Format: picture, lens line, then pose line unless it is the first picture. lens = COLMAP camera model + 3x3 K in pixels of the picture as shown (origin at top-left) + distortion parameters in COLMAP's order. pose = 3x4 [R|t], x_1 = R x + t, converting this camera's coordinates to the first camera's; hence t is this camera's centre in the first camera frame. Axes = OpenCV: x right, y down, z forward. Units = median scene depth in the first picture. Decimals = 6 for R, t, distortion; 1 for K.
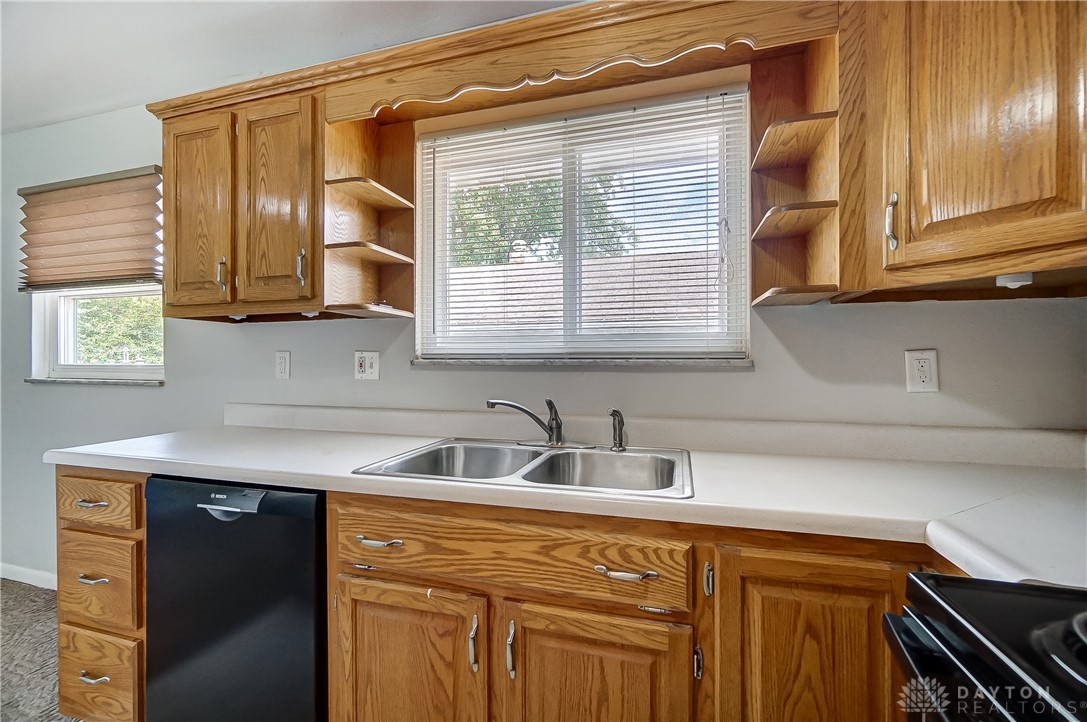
lens RADIAL K [[456.4, 0, 533.4], [0, 456.4, 362.6], [0, 0, 1]] dist [0.000717, 0.000231]
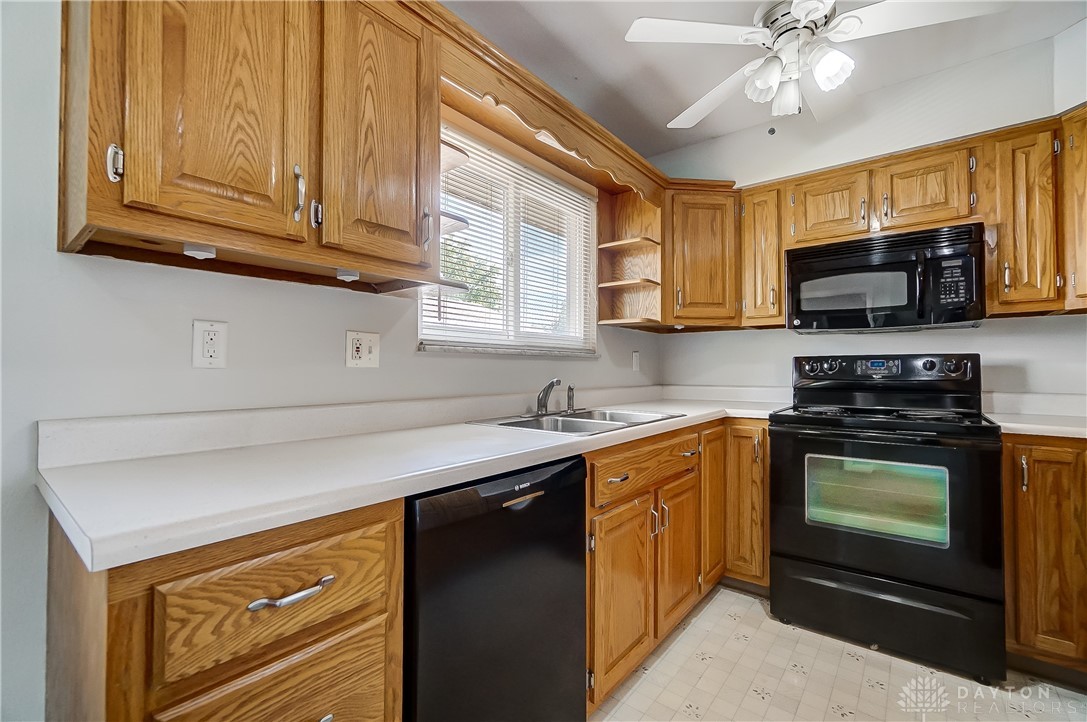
lens RADIAL K [[471.7, 0, 537.6], [0, 471.7, 360.7], [0, 0, 1]] dist [-0.002766, 0.000998]
pose [[0.382223, 0.016018, 0.923931, -1.178097], [0.000426, 0.999847, -0.017510, 0.046267], [-0.924070, 0.007086, 0.382158, 0.466825]]
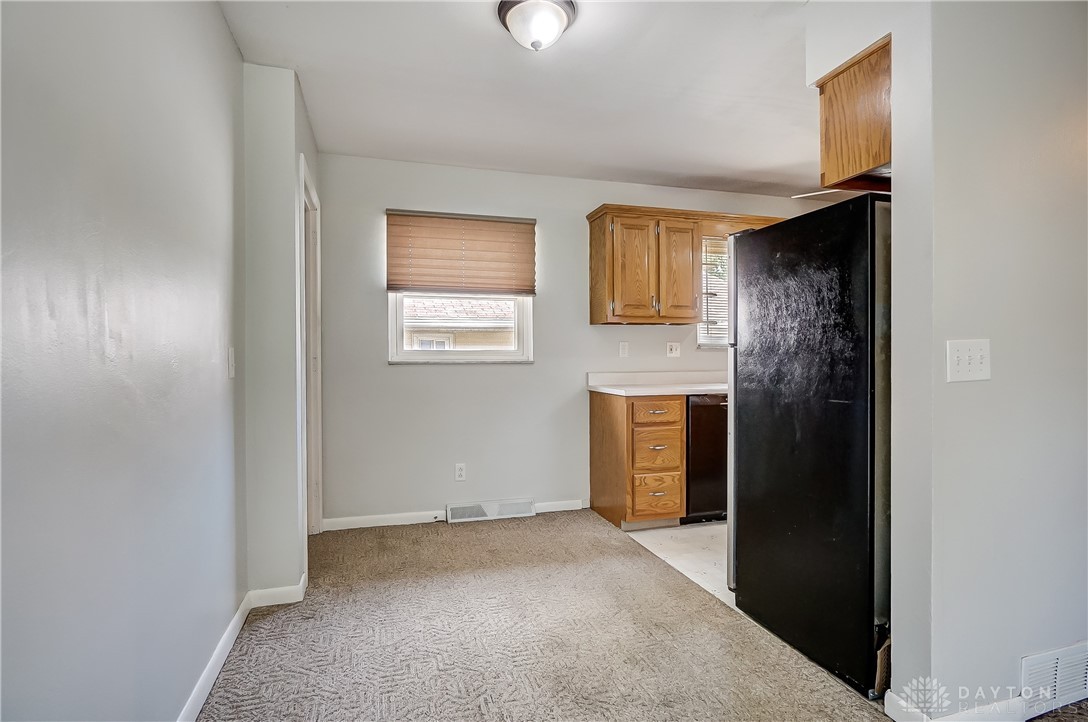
lens RADIAL K [[550.2, 0, 544.0], [0, 550.2, 361.0], [0, 0, 1]] dist [0.000395, -0.000016]
pose [[0.827976, -0.009438, 0.560684, -2.467071], [0.007881, 0.999955, 0.005194, 0.045060], [-0.560708, 0.000118, 0.828014, -0.717482]]
